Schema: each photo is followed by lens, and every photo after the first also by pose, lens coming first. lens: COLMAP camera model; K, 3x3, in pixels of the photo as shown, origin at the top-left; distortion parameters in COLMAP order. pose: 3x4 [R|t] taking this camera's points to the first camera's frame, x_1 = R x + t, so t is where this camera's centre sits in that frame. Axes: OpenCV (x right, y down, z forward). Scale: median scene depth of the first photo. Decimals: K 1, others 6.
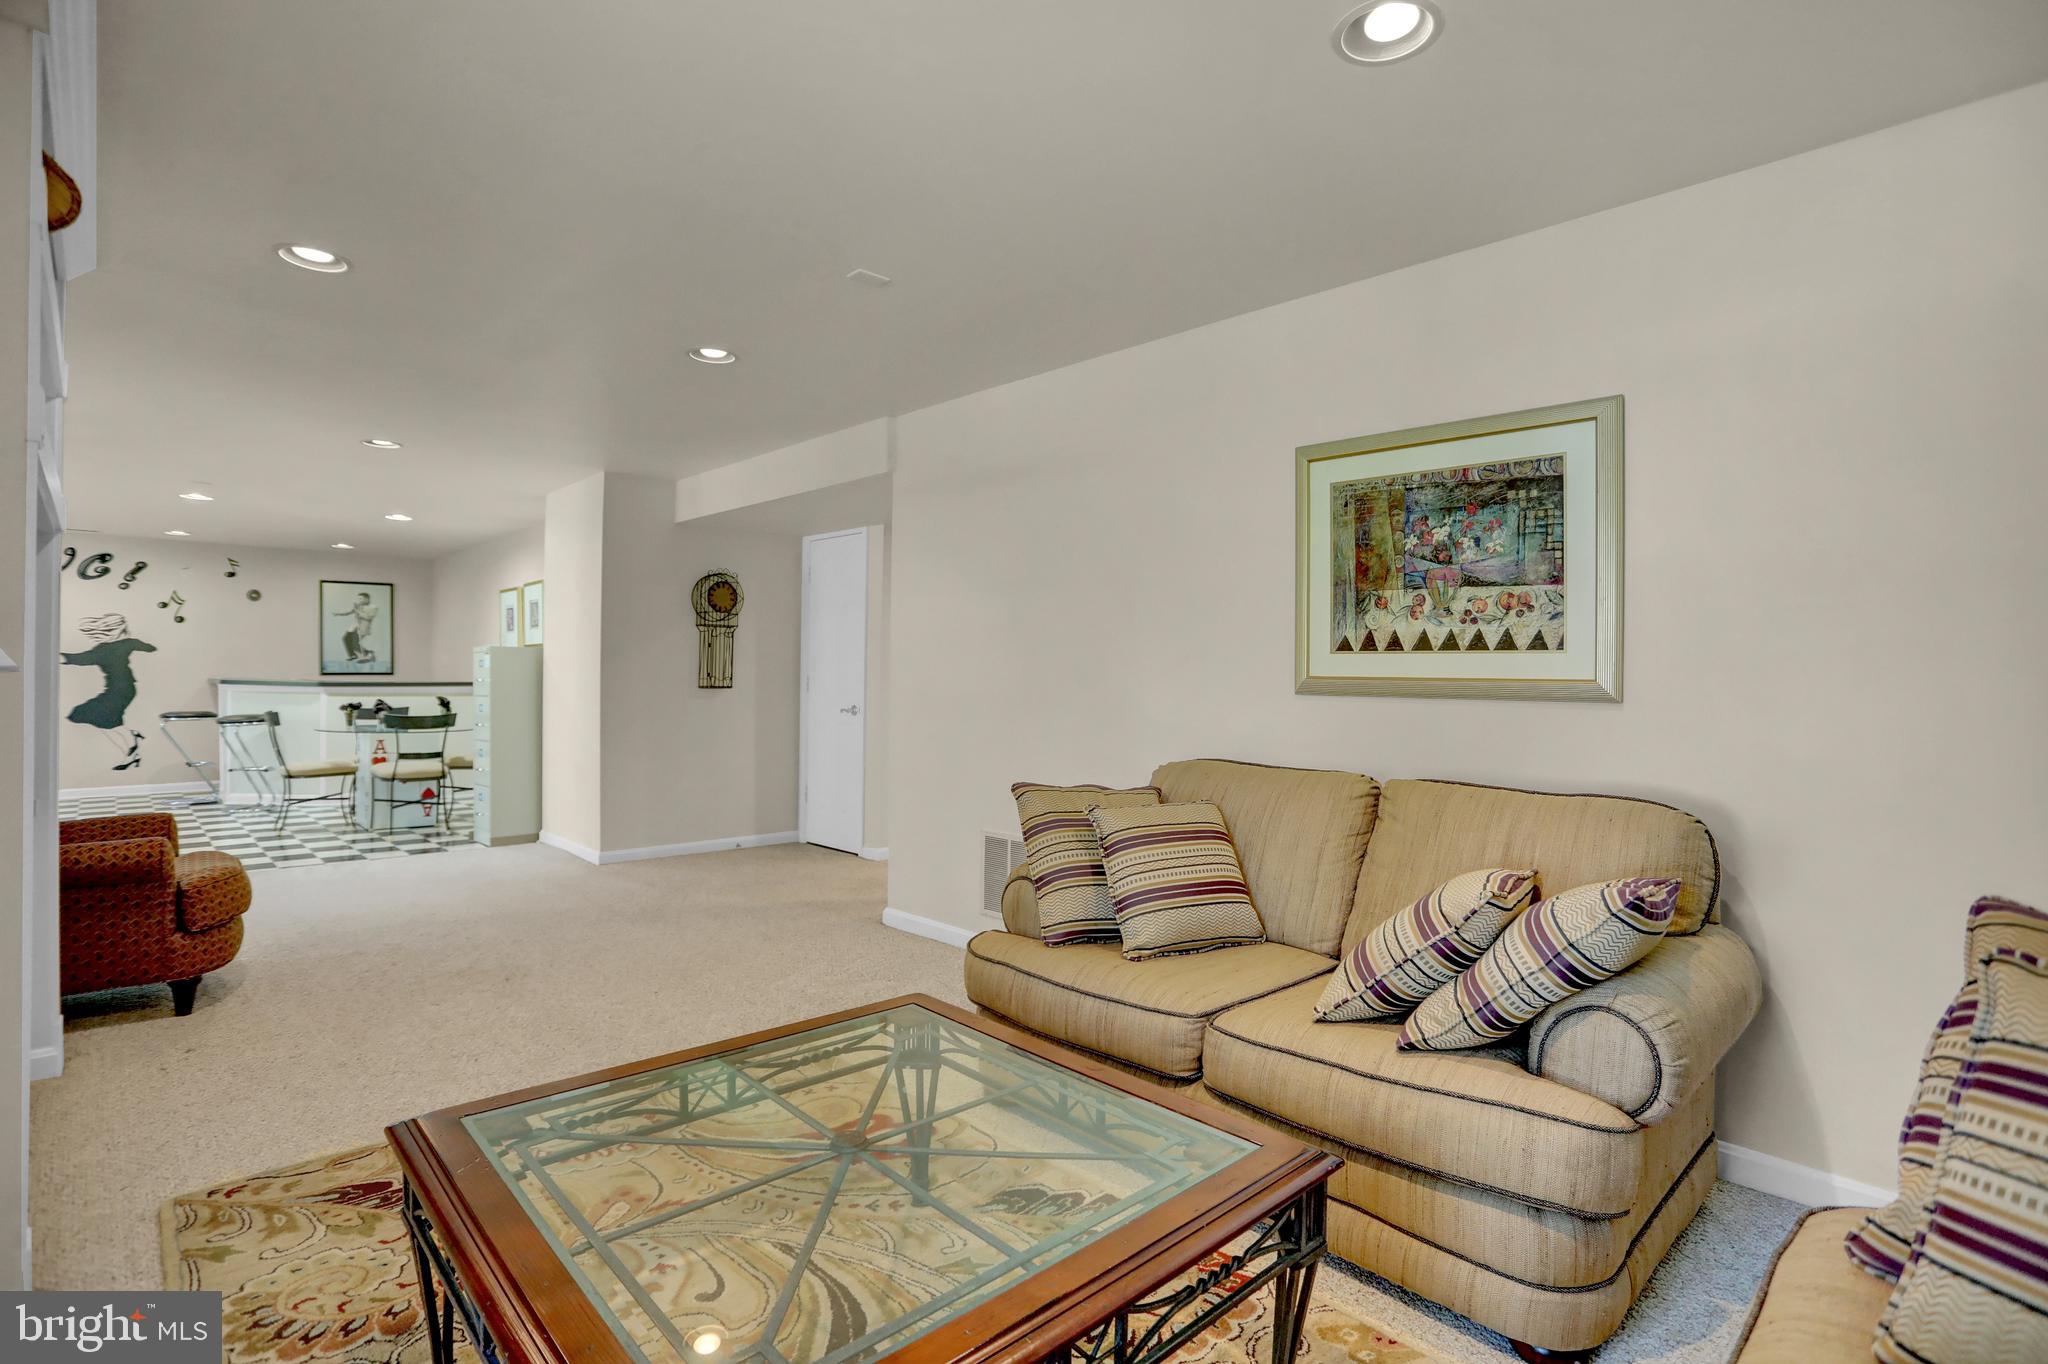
lens RADIAL K [[1030.2, 0, 1032.9], [0, 1030.2, 674.7], [0, 0, 1]] dist [-0.004451, 0.006356]
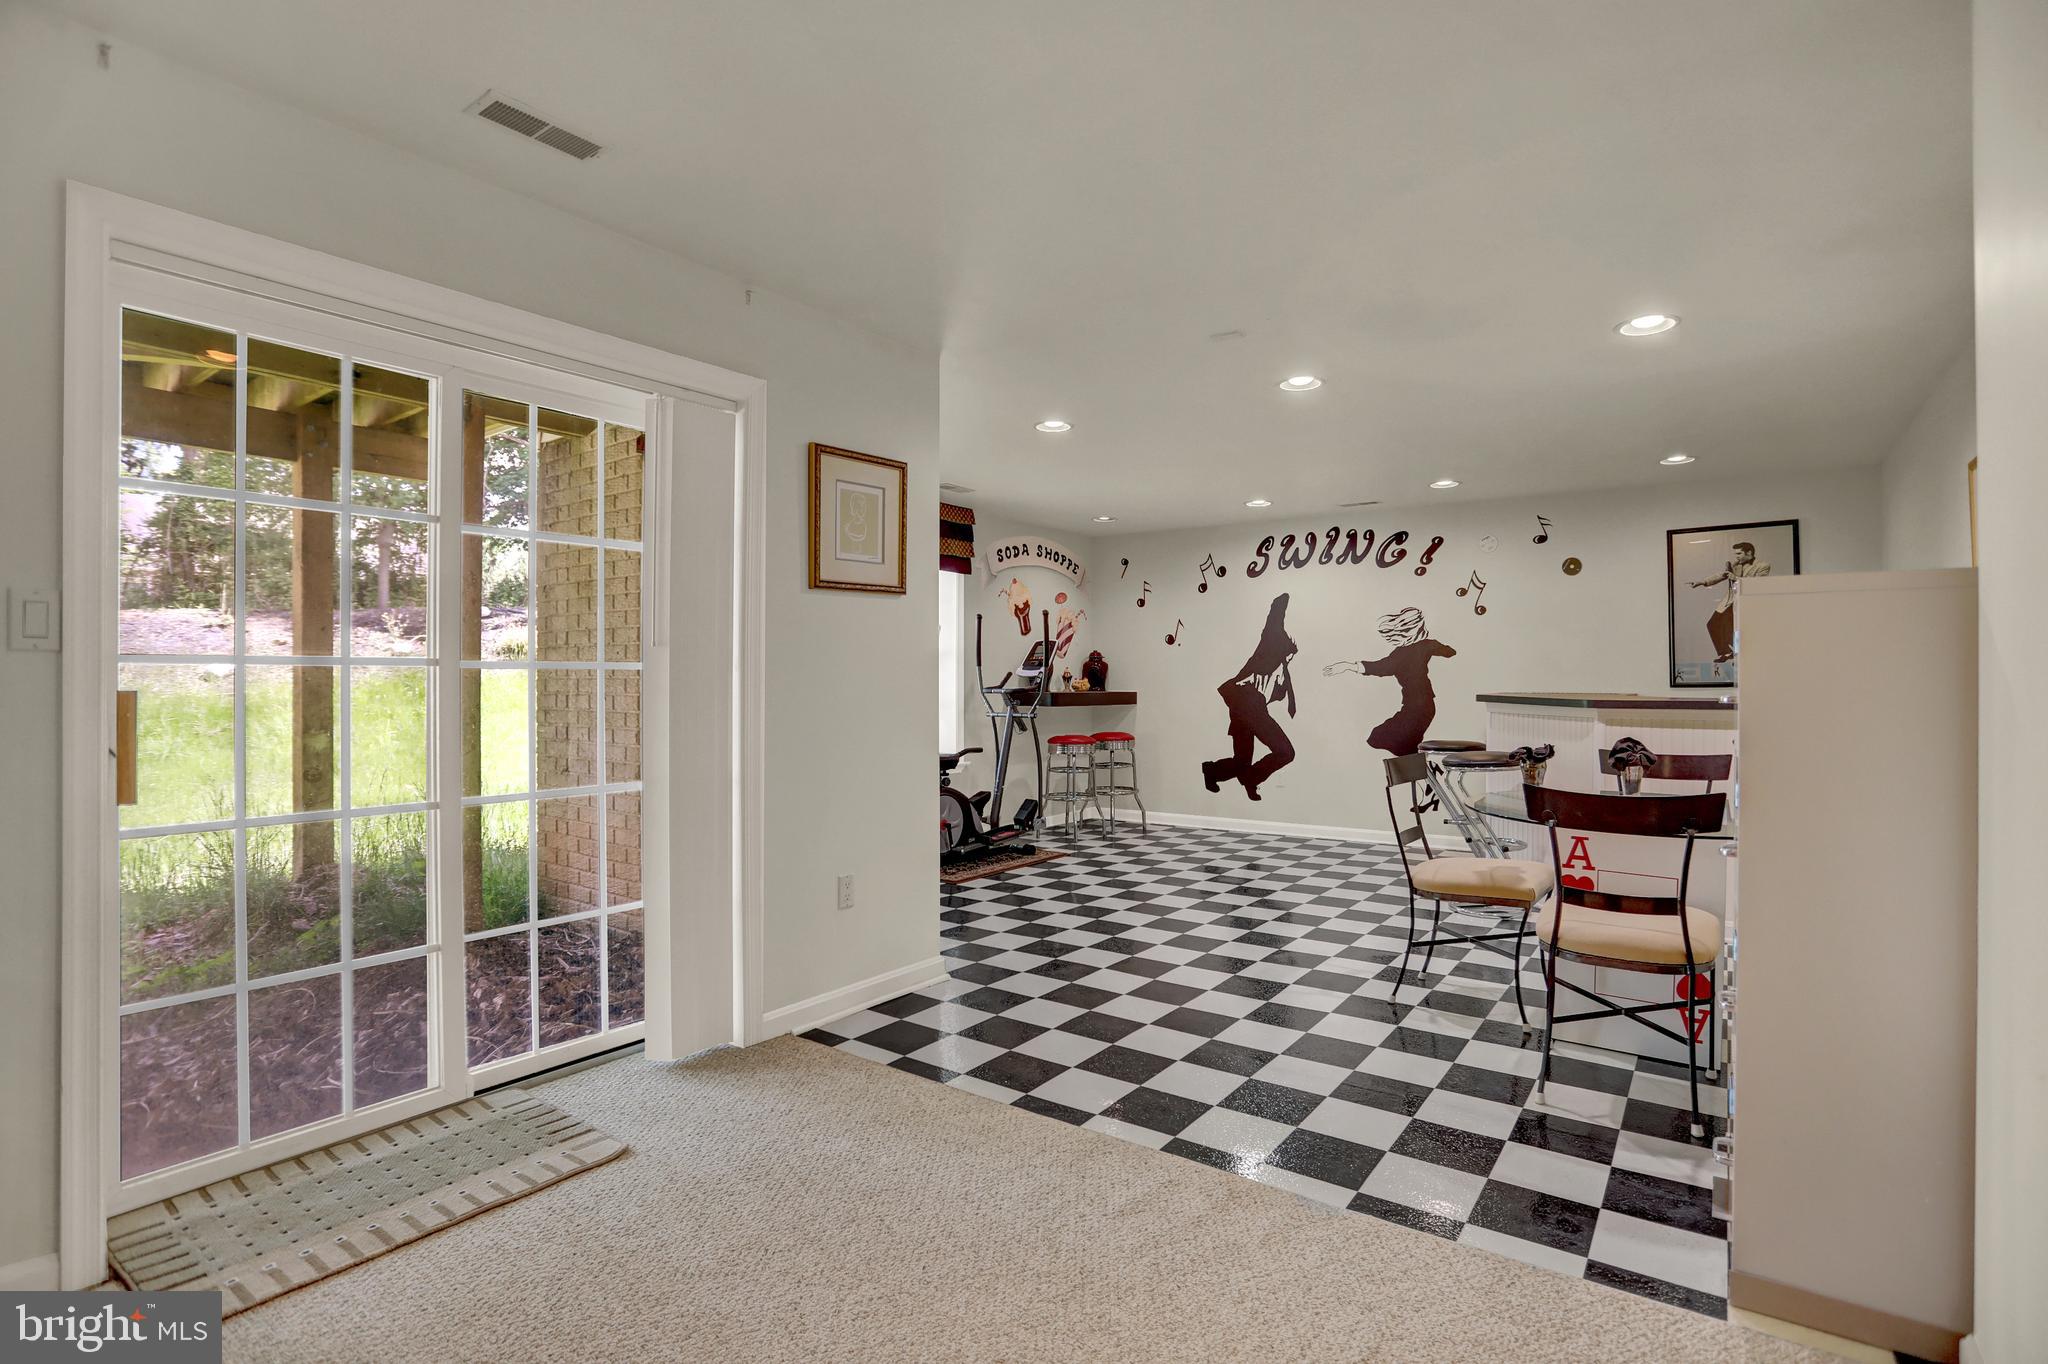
lens RADIAL K [[1030.2, 0, 1020.9], [0, 1030.2, 678.6], [0, 0, 1]] dist [-0.004451, 0.006356]
pose [[0.226754, -0.009240, -0.973908, -0.208941], [0.006519, 0.999947, -0.007969, -0.002567], [0.973930, -0.004542, 0.226803, 0.539676]]
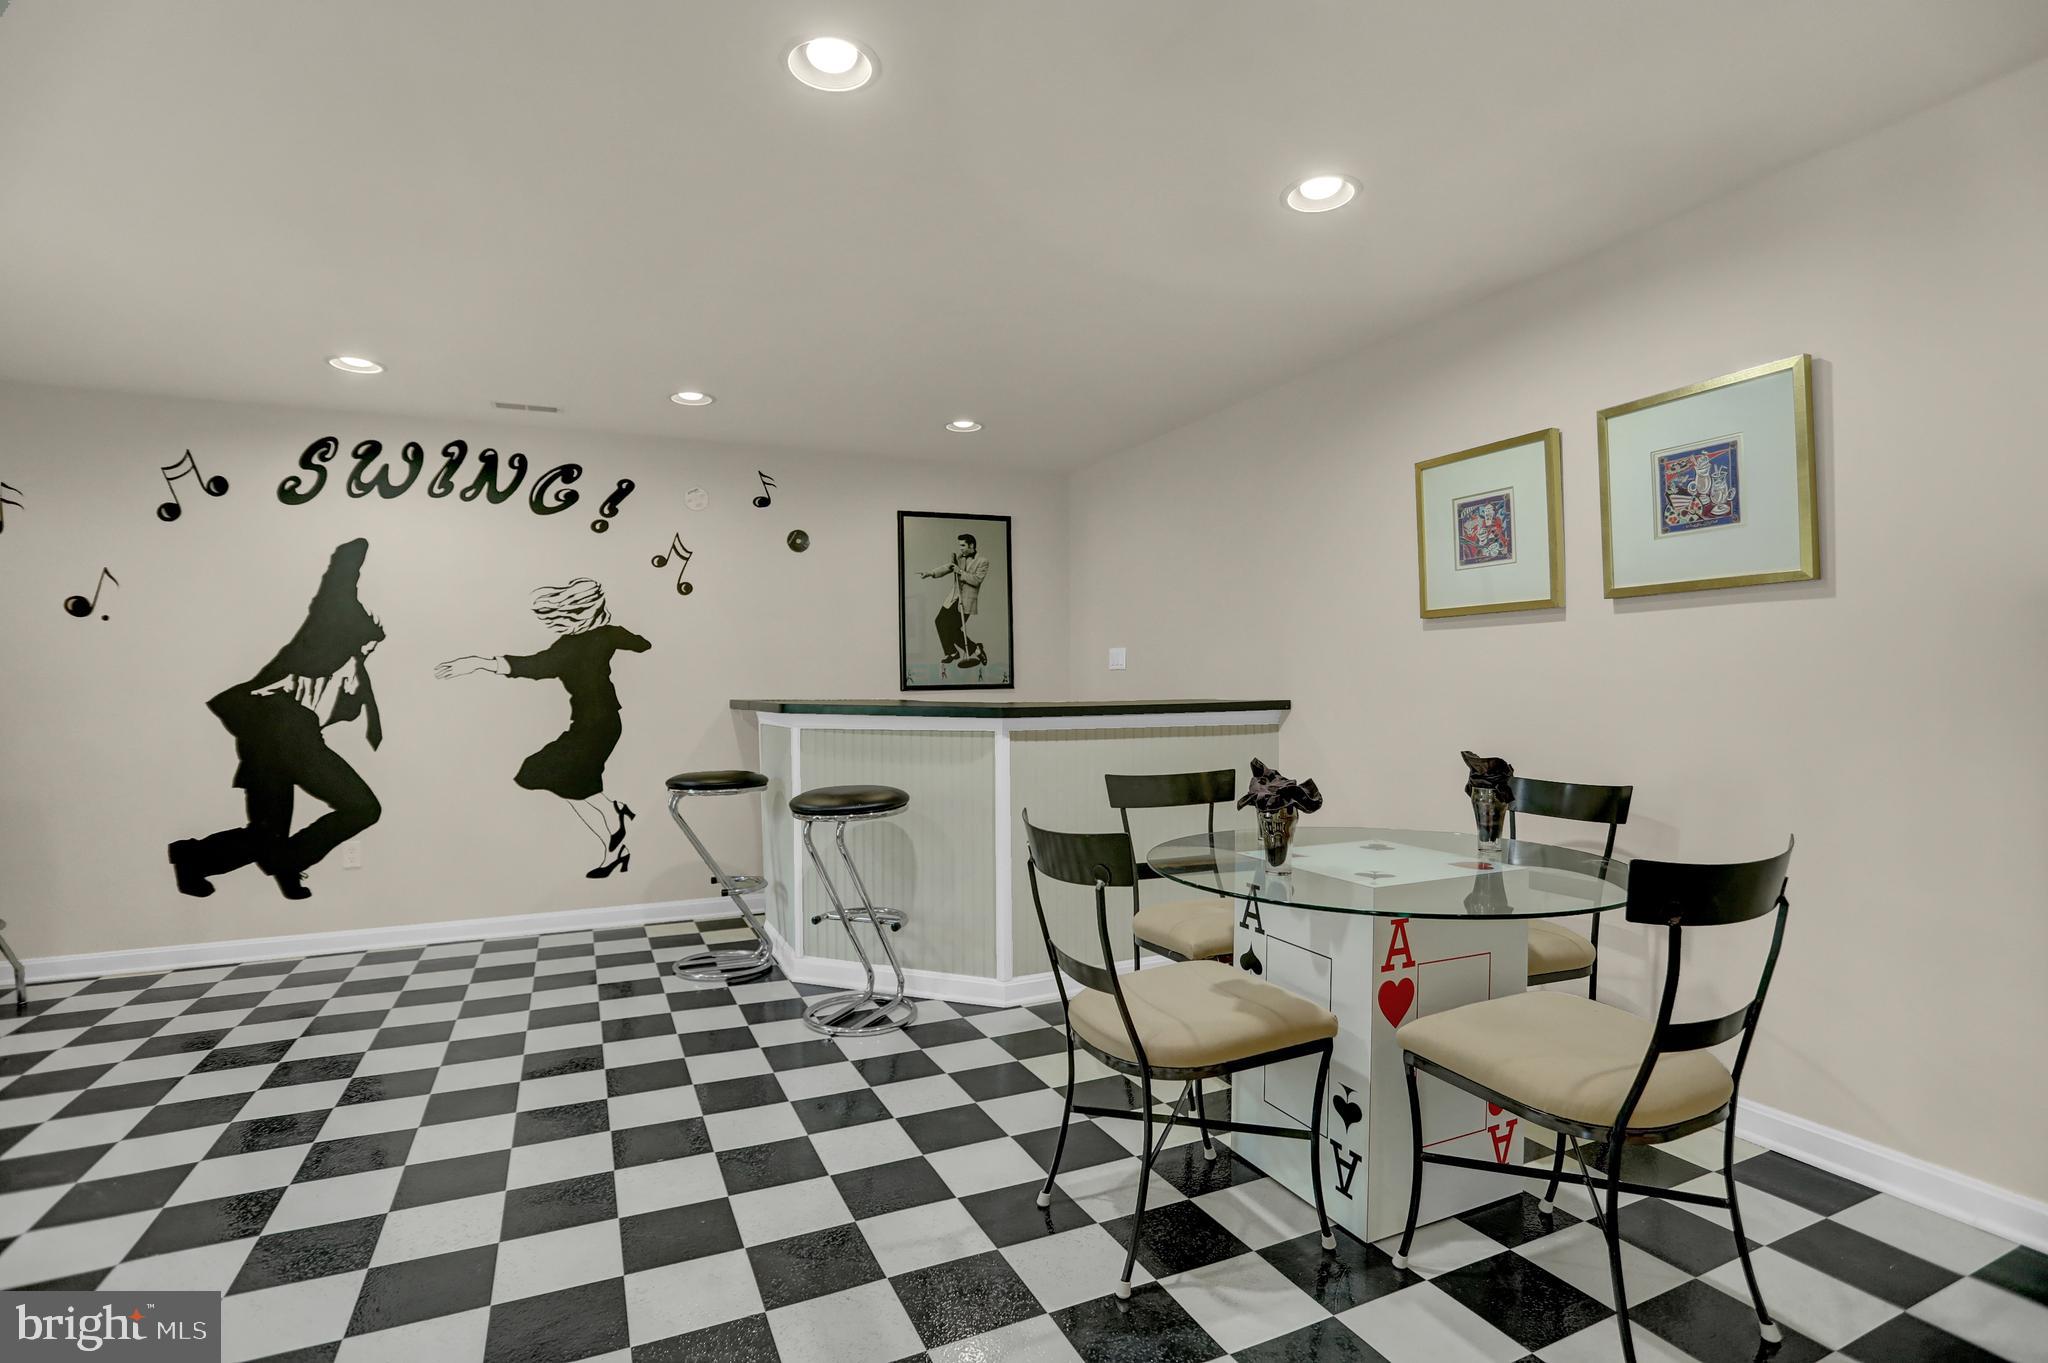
lens RADIAL K [[1030.2, 0, 1009.5], [0, 1030.2, 670.6], [0, 0, 1]] dist [-0.004451, 0.006356]
pose [[0.950693, -0.019291, -0.309533, -0.522506], [0.015809, 0.999780, -0.013753, -0.002055], [0.309731, 0.008182, 0.950789, 0.566544]]
